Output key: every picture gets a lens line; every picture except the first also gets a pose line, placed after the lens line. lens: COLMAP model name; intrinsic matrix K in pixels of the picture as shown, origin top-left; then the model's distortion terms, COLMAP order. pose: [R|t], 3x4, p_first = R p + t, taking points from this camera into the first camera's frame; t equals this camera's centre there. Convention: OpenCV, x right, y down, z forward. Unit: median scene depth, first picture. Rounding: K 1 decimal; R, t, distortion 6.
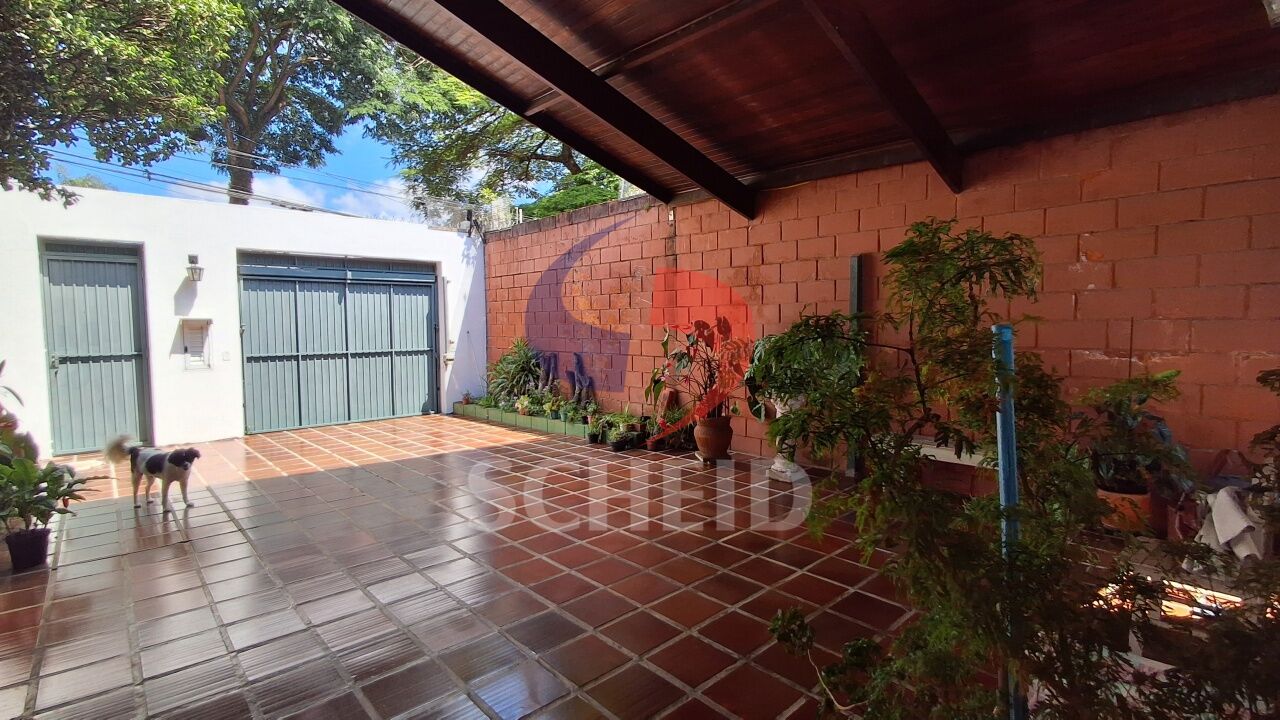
lens RADIAL K [[585.2, 0, 639.8], [0, 585.2, 362.4], [0, 0, 1]] dist [-0.009939, 0.003050]
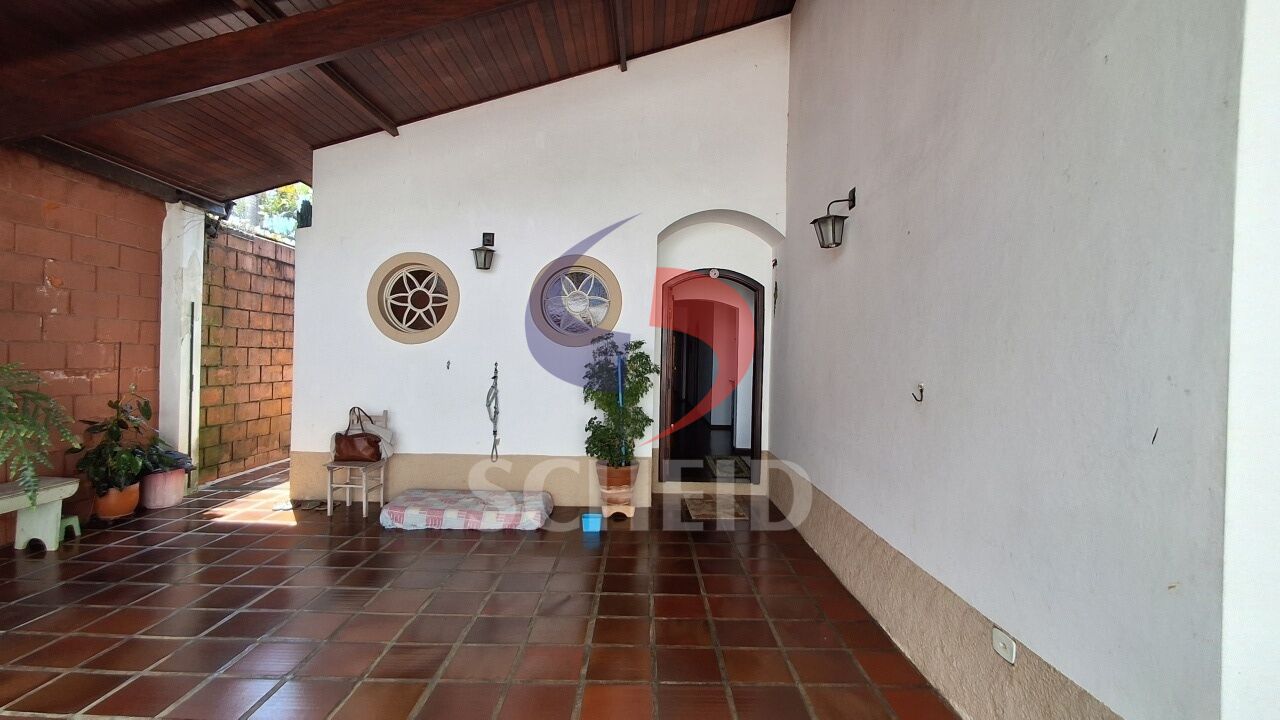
lens RADIAL K [[585.2, 0, 632.6], [0, 585.2, 358.7], [0, 0, 1]] dist [-0.009939, 0.003050]
pose [[-0.720670, -0.014132, 0.693135, -0.731728], [0.021705, 0.998842, 0.042932, -0.066370], [-0.692939, 0.045985, -0.719529, 1.054462]]
